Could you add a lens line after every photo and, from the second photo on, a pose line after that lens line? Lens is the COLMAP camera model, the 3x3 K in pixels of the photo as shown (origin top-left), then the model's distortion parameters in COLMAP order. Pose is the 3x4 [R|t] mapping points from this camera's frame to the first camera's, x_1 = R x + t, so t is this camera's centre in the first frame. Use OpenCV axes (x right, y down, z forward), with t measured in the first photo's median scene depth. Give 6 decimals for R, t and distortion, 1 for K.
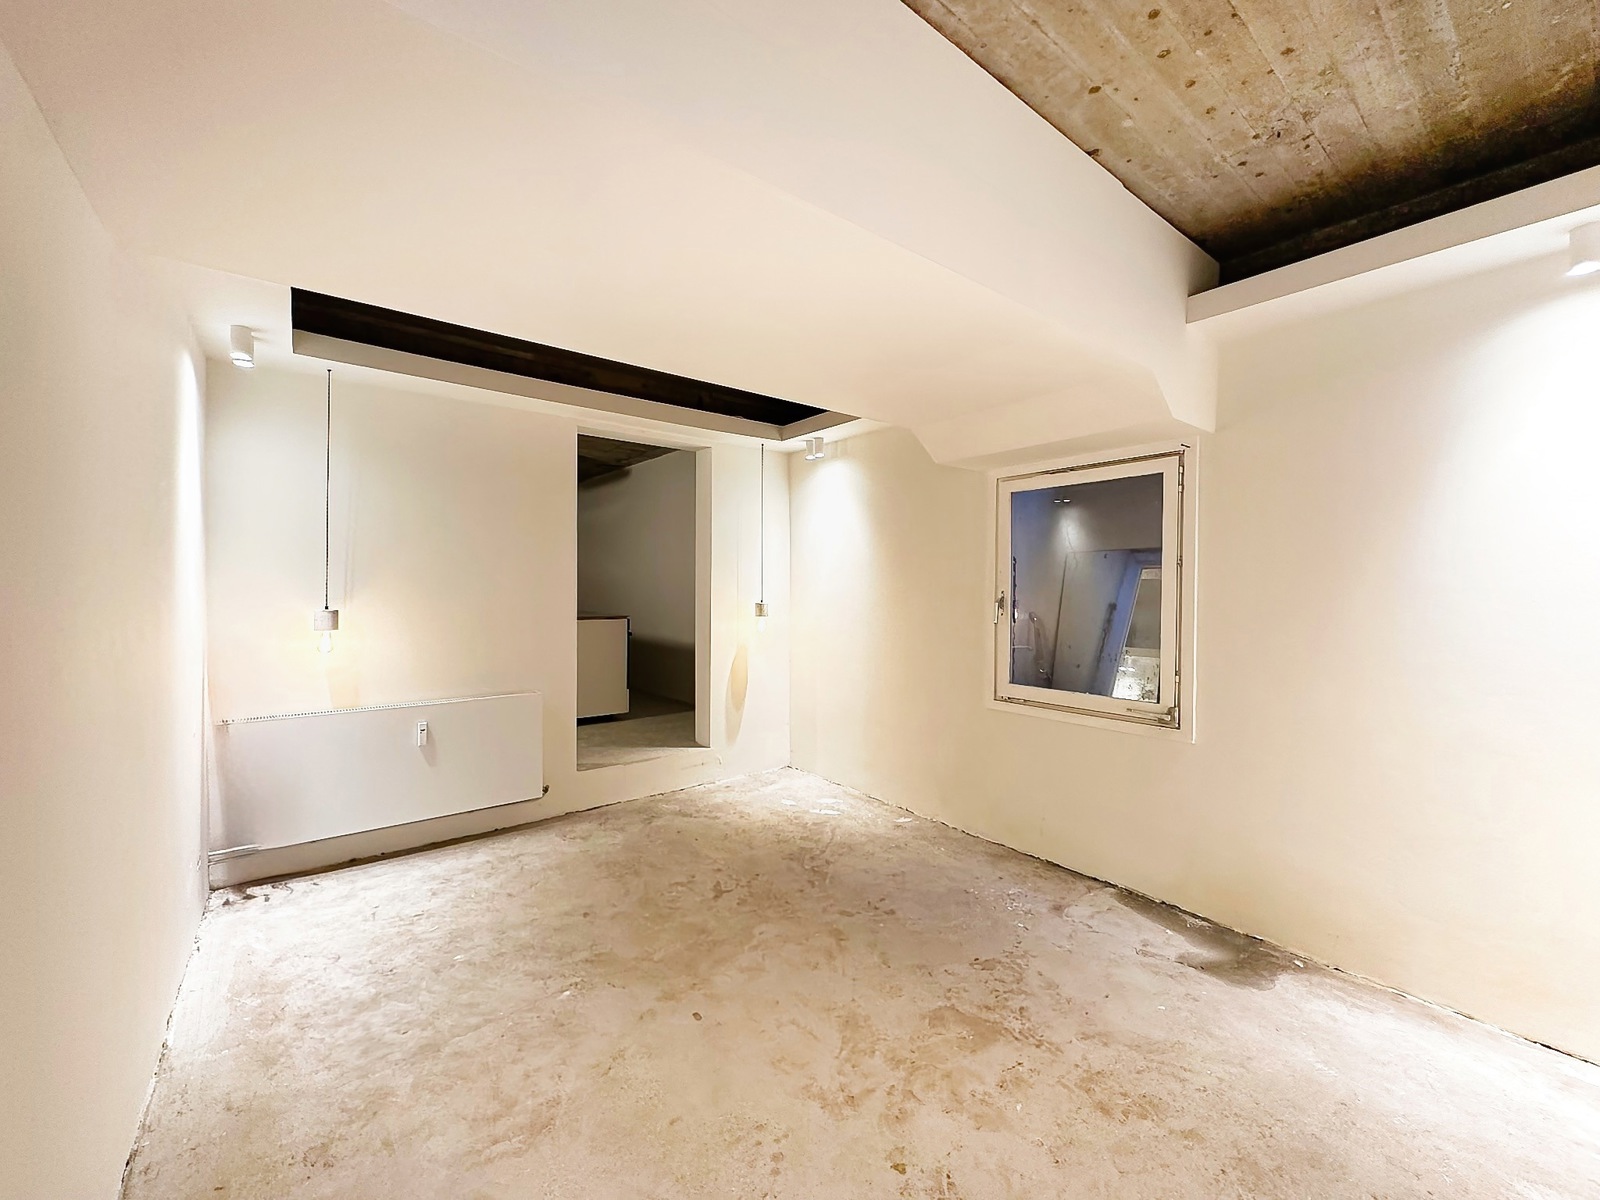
lens RADIAL K [[633.9, 0, 800.0], [0, 633.9, 600.0], [0, 0, 1]] dist [-0.004793, -0.000008]
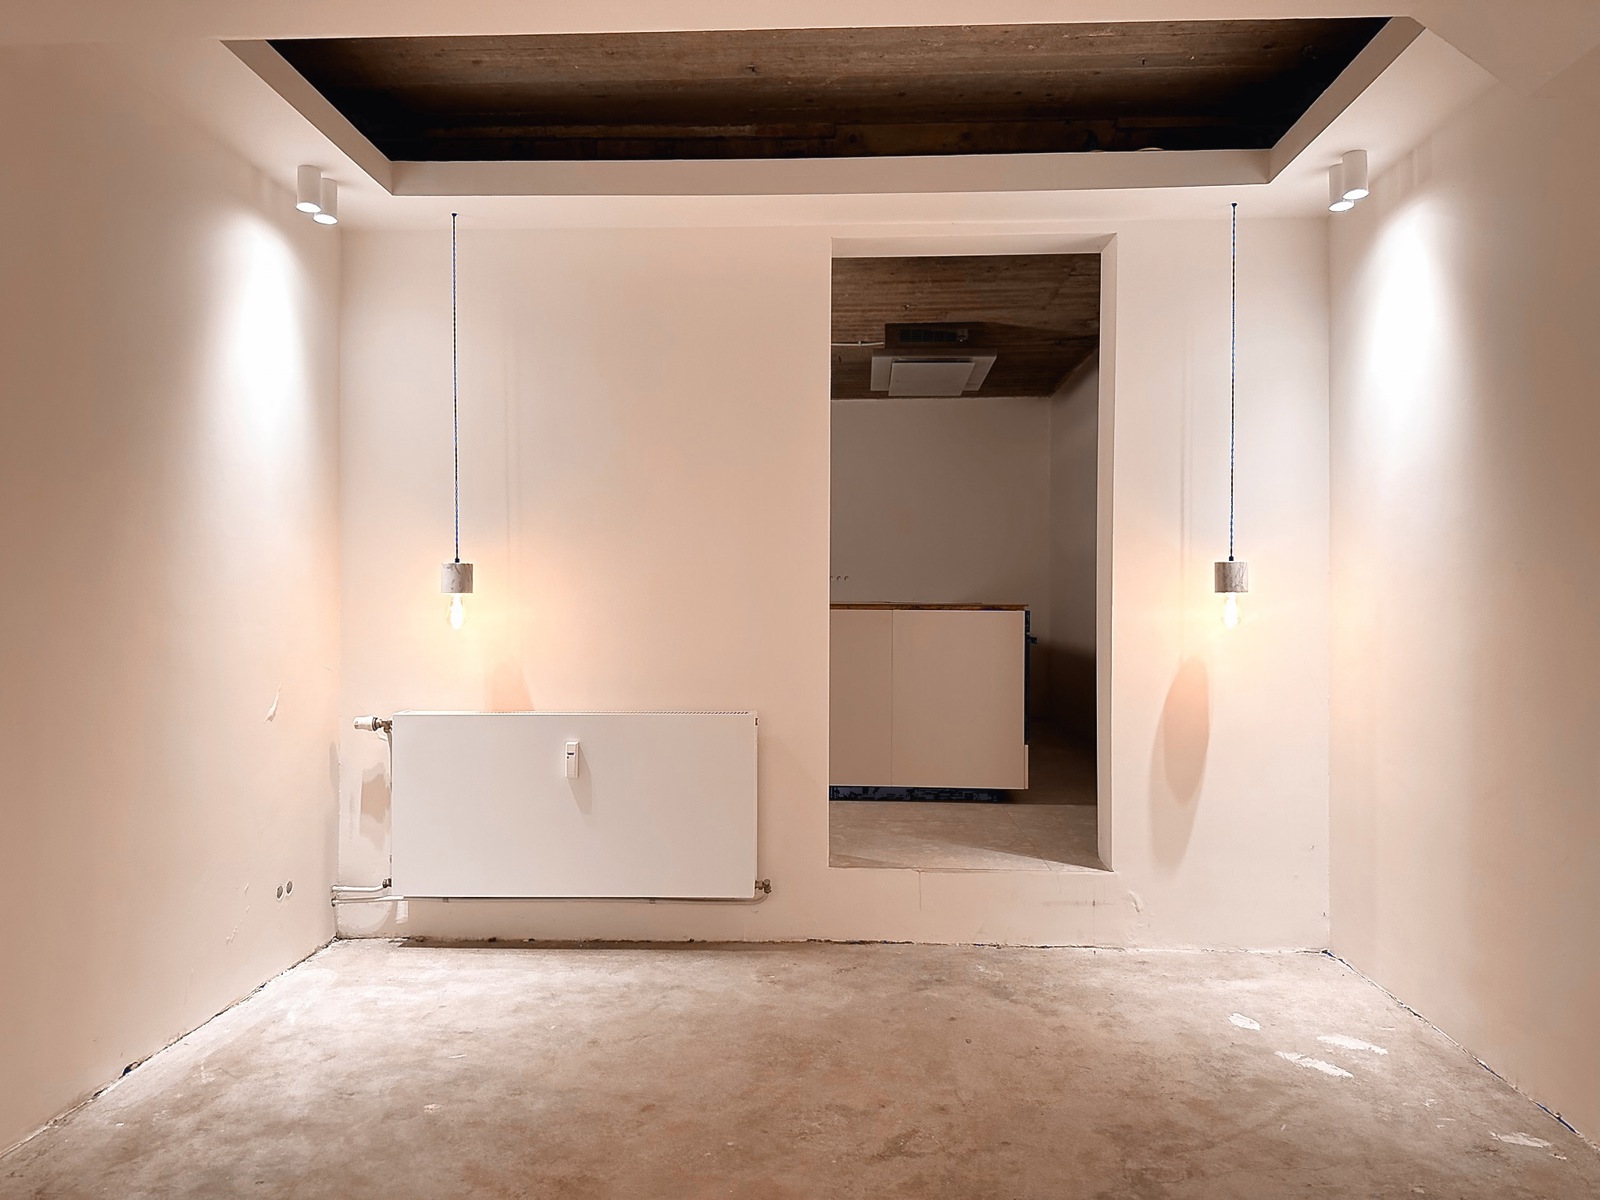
lens RADIAL K [[1132.6, 0, 800.0], [0, 1132.6, 600.0], [0, 0, 1]] dist [0.052796, -0.069705]
pose [[0.759798, -0.003334, -0.650150, 0.289344], [-0.011139, 0.999773, -0.018144, 0.062100], [0.650063, 0.021028, 0.759589, 0.252916]]
